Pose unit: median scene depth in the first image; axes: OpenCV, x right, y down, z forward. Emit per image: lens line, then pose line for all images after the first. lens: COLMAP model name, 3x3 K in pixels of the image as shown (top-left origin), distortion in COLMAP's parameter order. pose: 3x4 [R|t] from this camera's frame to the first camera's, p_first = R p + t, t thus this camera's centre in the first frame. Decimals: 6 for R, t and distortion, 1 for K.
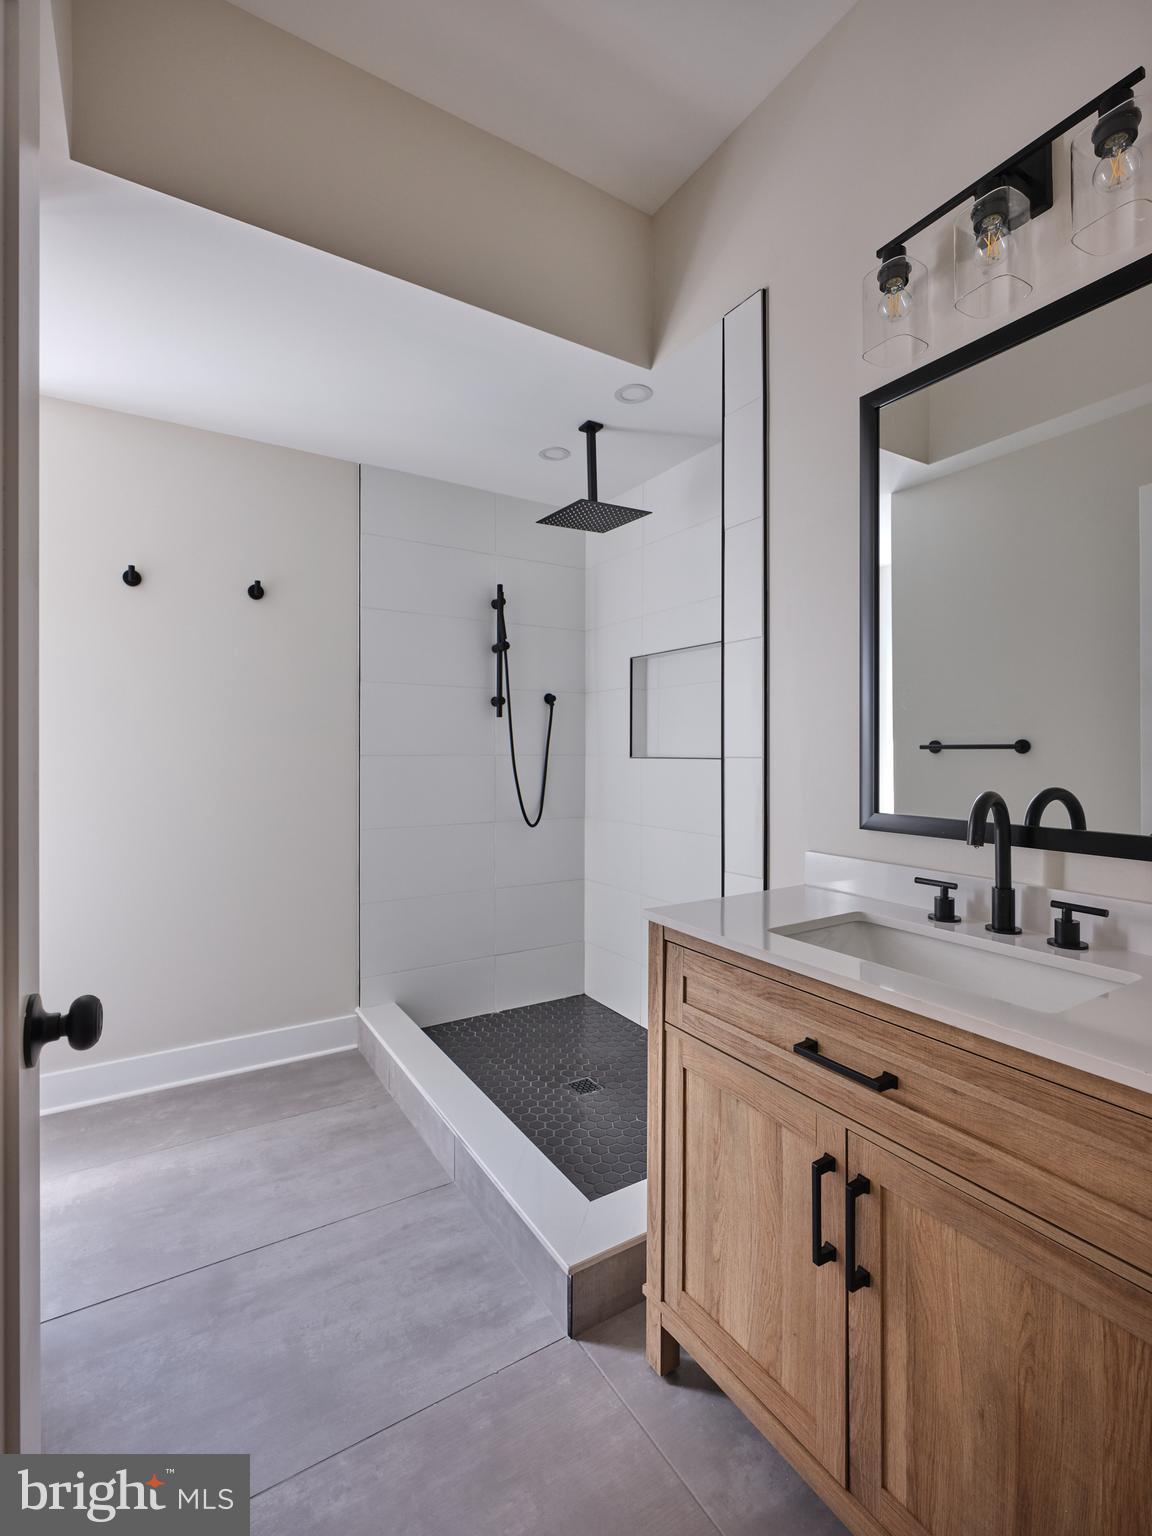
lens RADIAL K [[697.5, 0, 573.7], [0, 697.5, 752.6], [0, 0, 1]] dist [-0.001002, 0.000289]
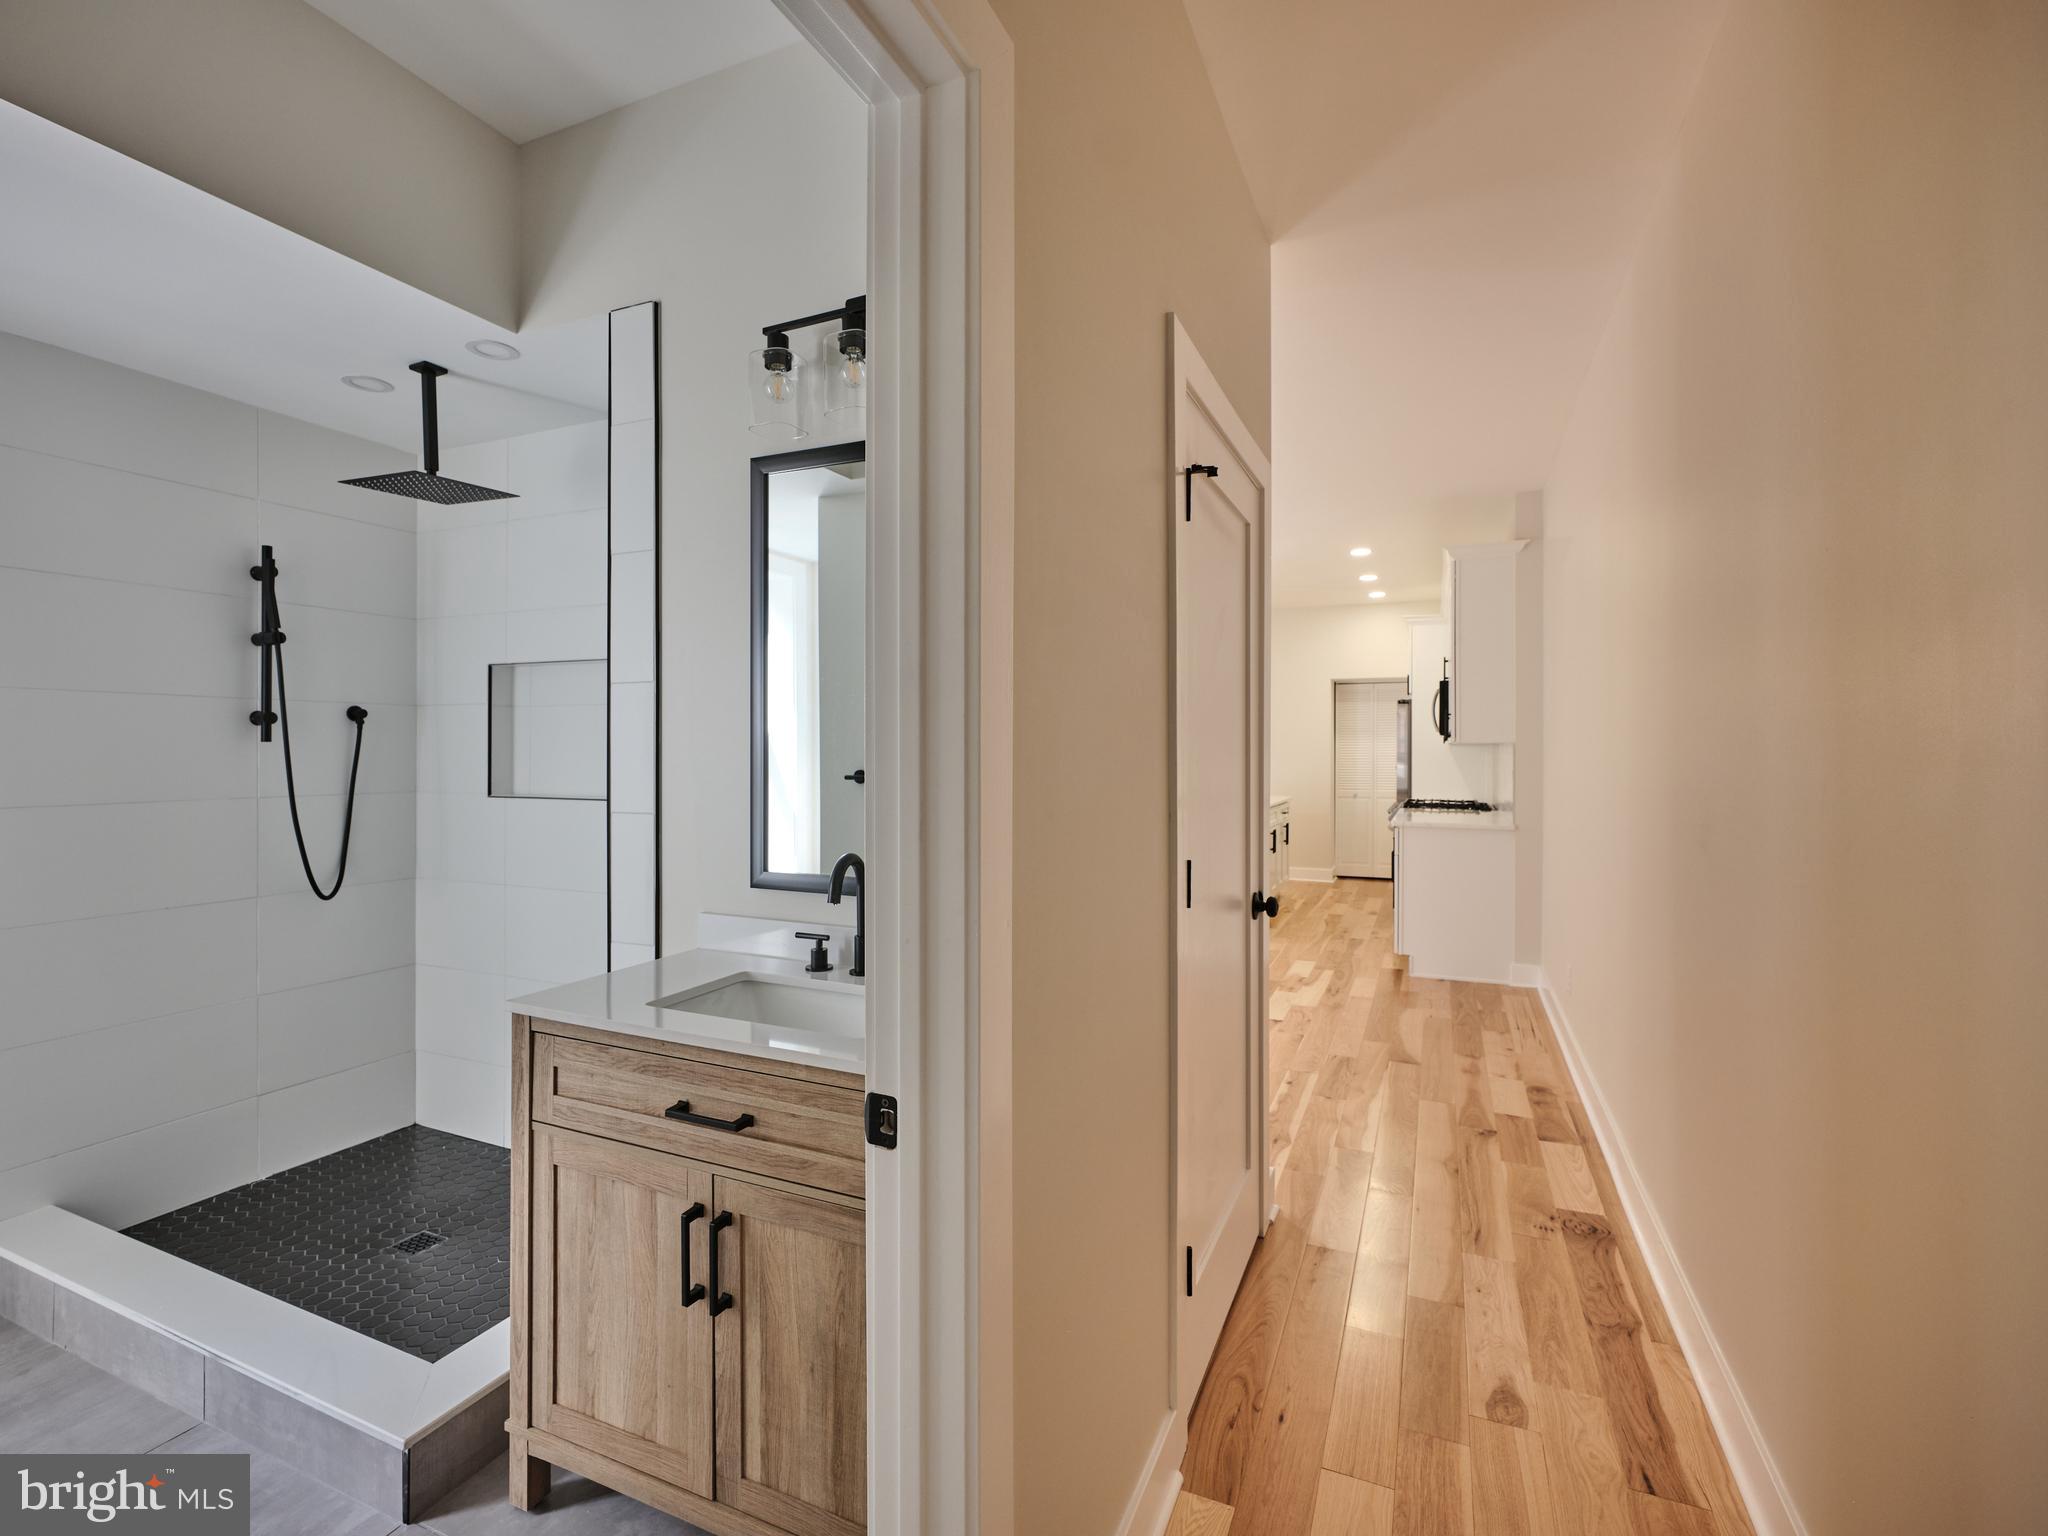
lens RADIAL K [[930.0, 0, 1021.8], [0, 930.0, 752.7], [0, 0, 1]] dist [-0.001002, 0.000289]
pose [[0.824575, -0.000649, 0.565752, -0.028323], [-0.000341, 0.999999, 0.001644, -0.096438], [-0.565752, -0.001548, 0.824574, -0.359237]]
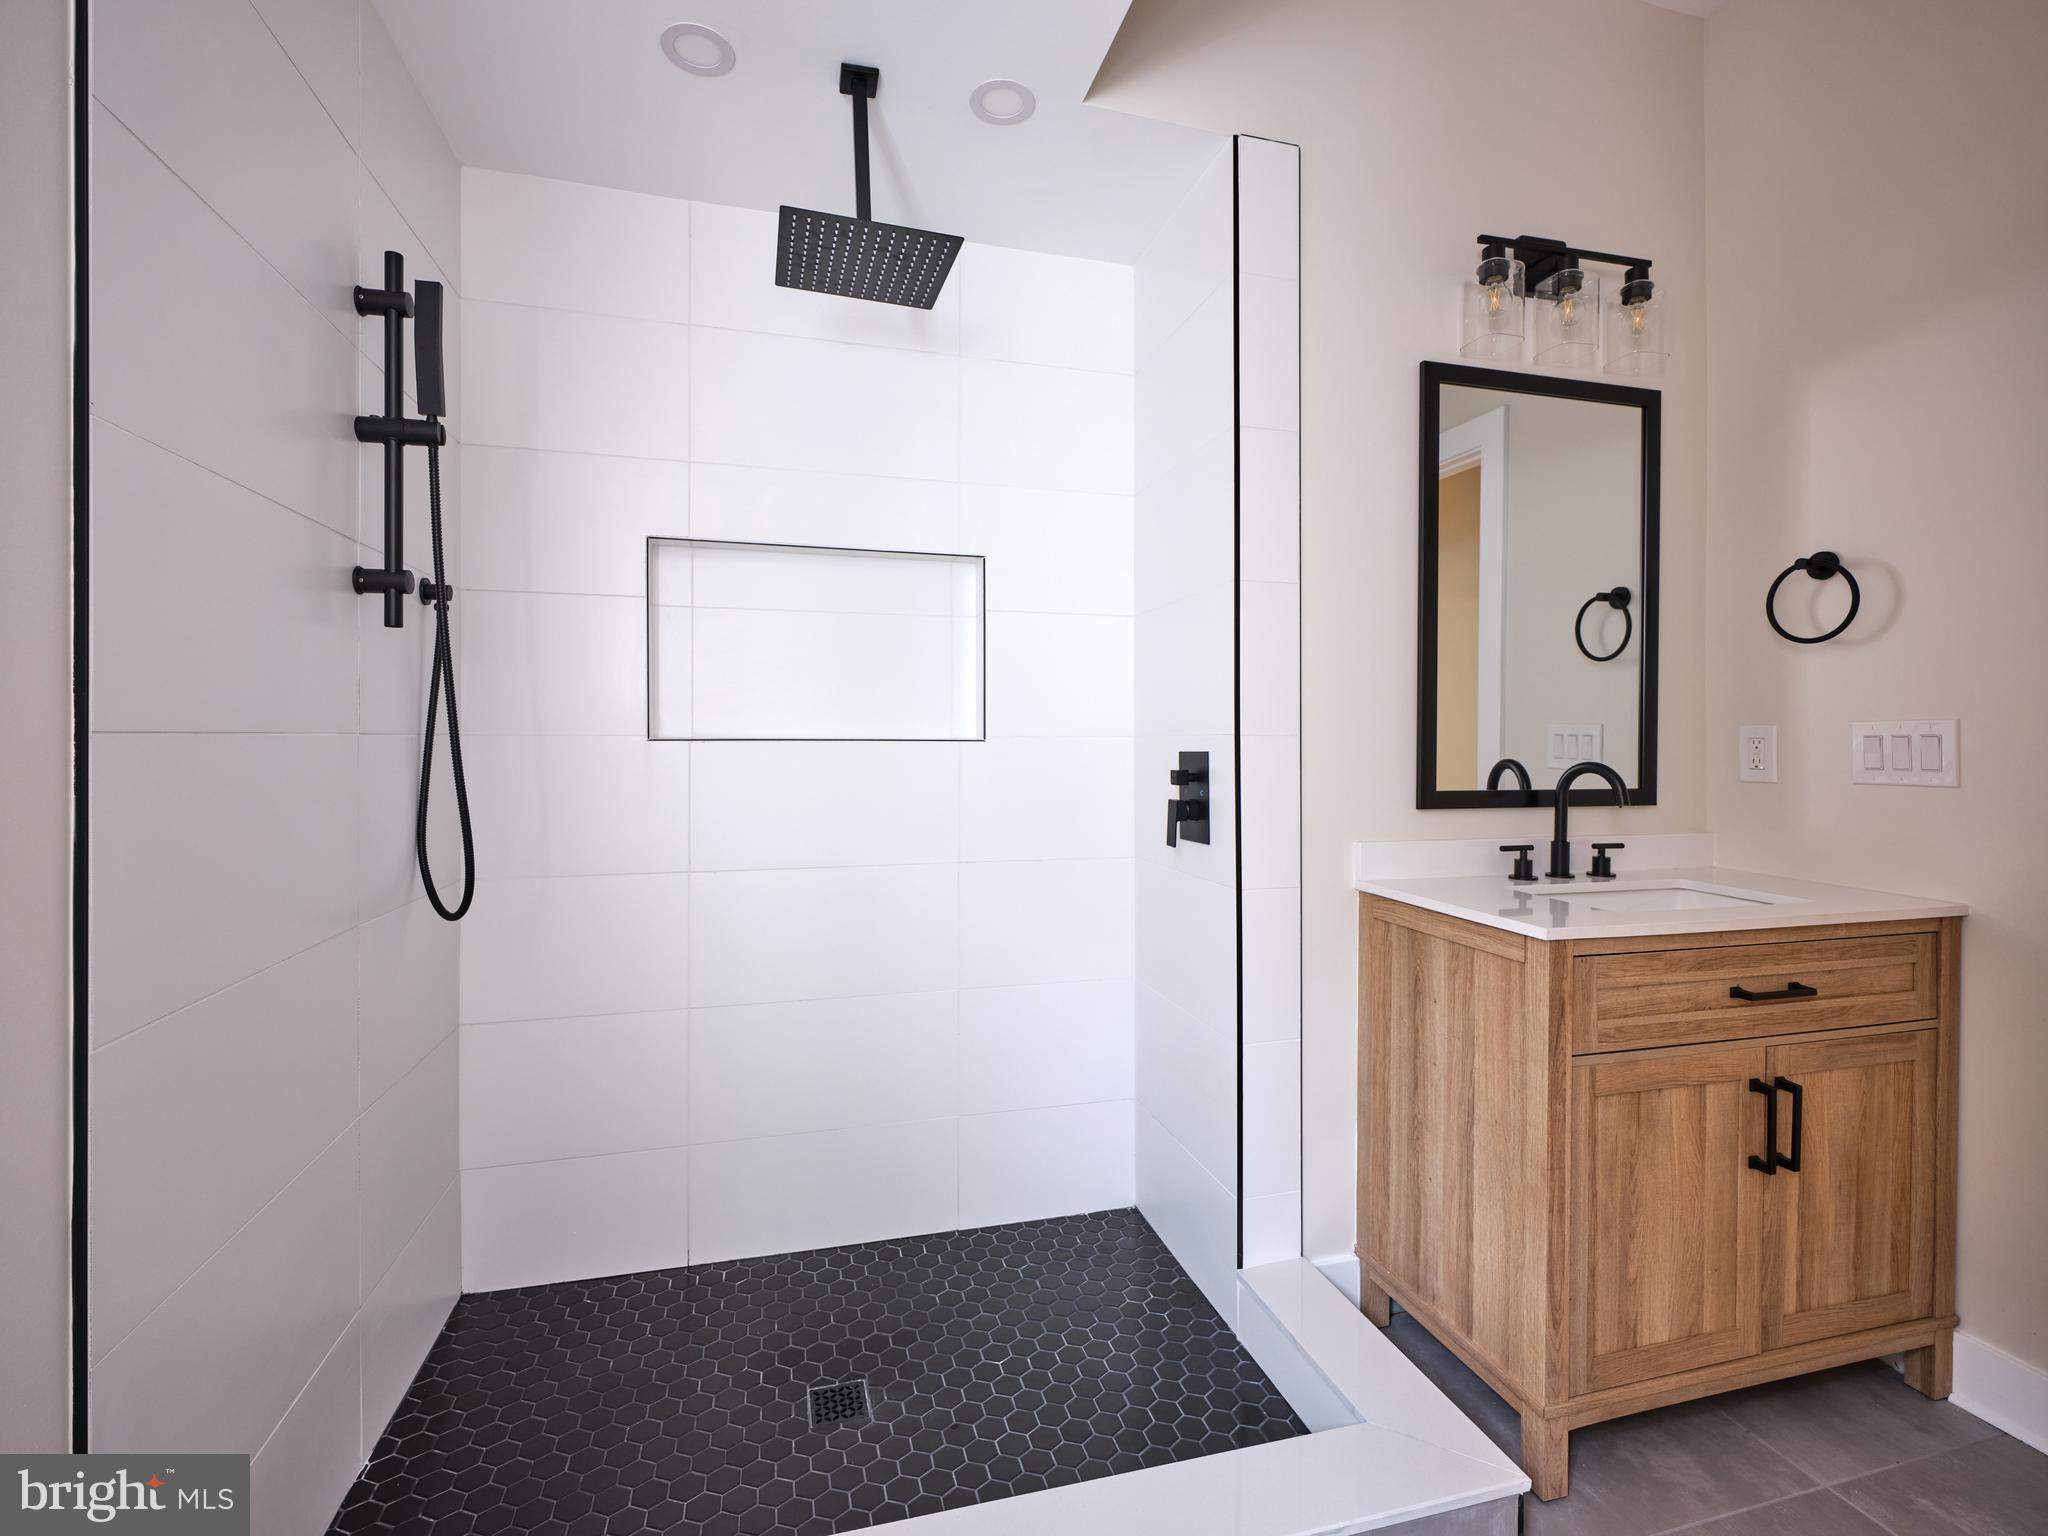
lens RADIAL K [[922.7, 0, 1015.6], [0, 922.7, 742.3], [0, 0, 1]] dist [0.000538, -0.000156]
pose [[0.288152, -0.004650, 0.957573, -1.071333], [-0.000333, 0.999988, 0.004956, 0.011362], [-0.957585, -0.001747, 0.288147, 1.287120]]
